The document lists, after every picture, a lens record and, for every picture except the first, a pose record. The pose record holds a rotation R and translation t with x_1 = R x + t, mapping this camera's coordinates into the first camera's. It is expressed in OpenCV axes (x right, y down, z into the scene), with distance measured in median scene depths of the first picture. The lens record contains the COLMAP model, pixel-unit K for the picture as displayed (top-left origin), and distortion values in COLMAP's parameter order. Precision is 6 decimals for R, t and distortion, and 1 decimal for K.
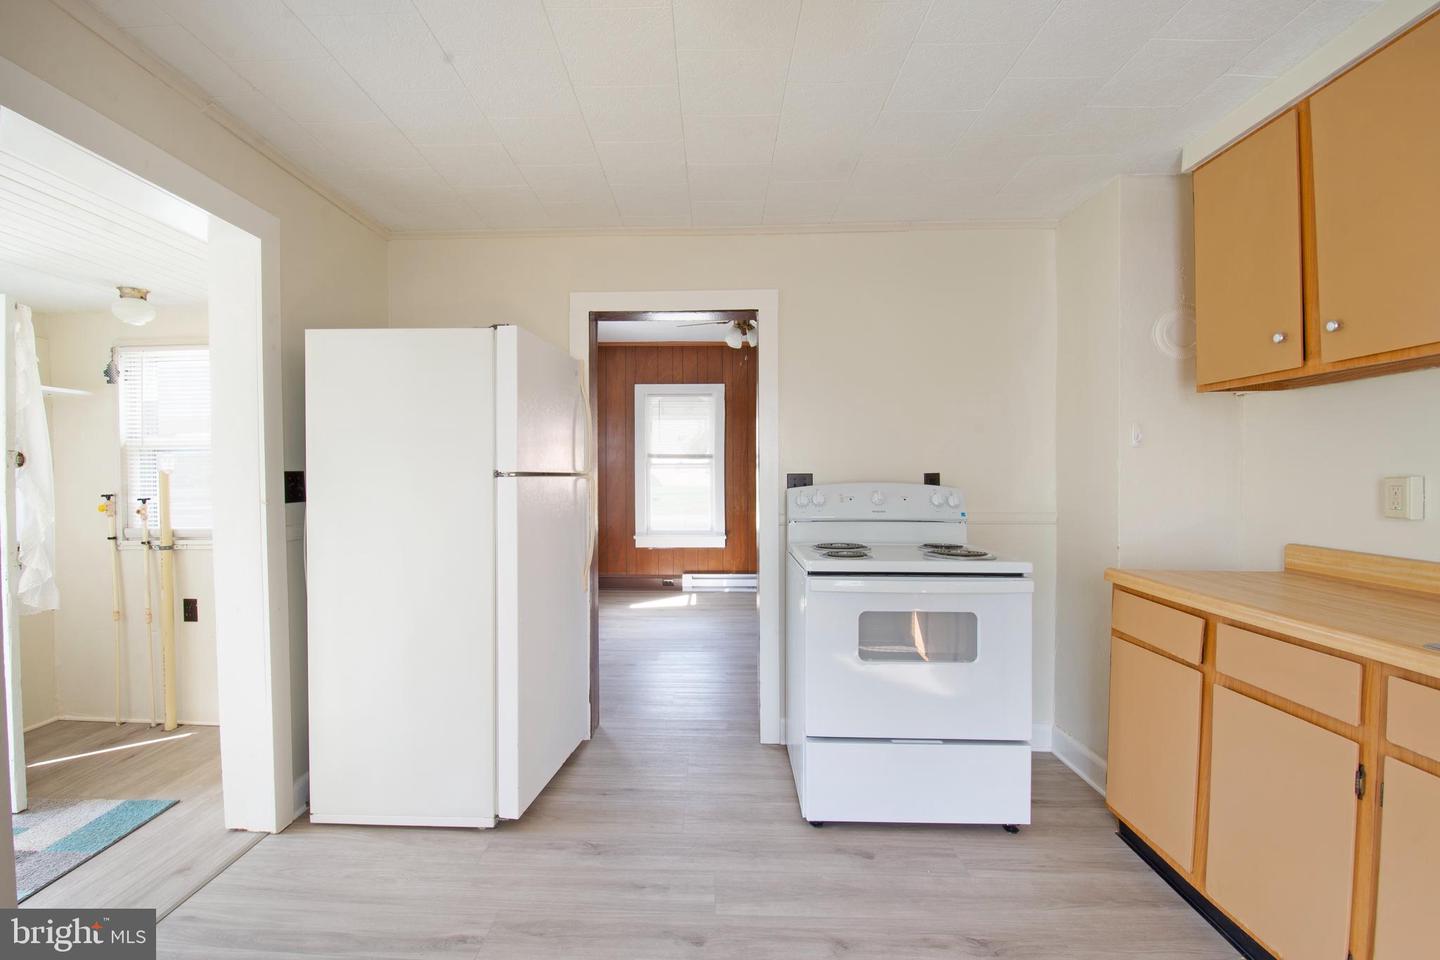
lens RADIAL K [[627.2, 0, 696.0], [0, 627.2, 481.7], [0, 0, 1]] dist [0.003428, -0.016637]
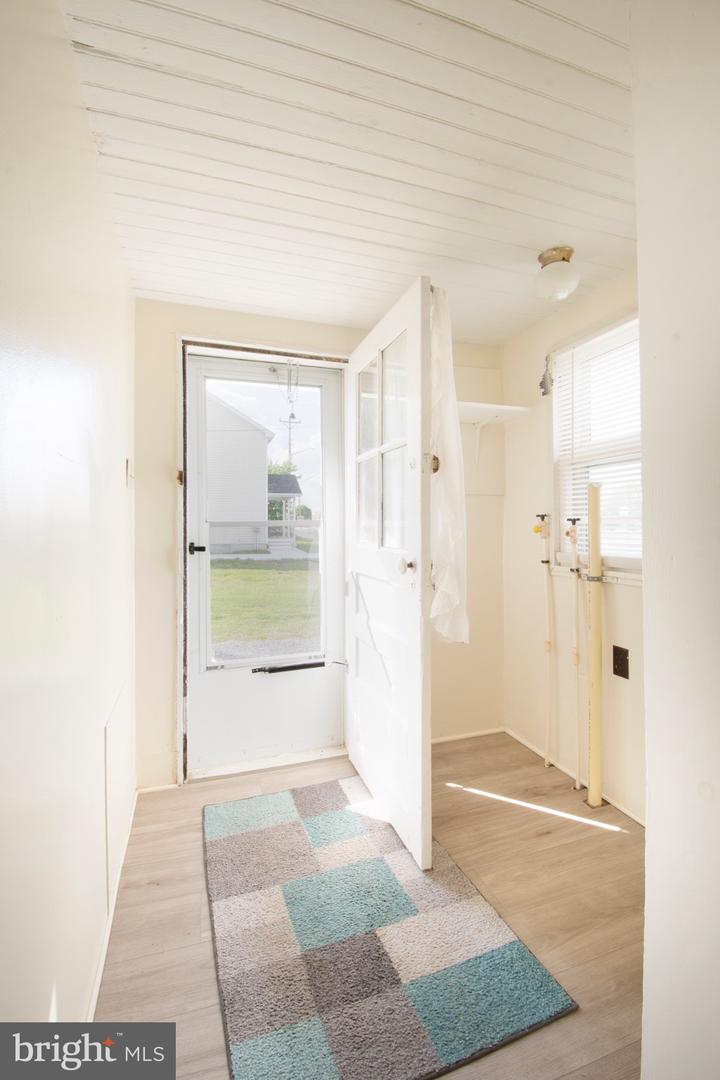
lens RADIAL K [[470.4, 0, 357.2], [0, 470.4, 528.0], [0, 0, 1]] dist [0.003428, -0.016637]
pose [[0.344538, 0.007649, -0.938741, -0.381391], [-0.006473, 0.999962, 0.005773, 0.038360], [0.938750, 0.004087, 0.344575, 0.496844]]
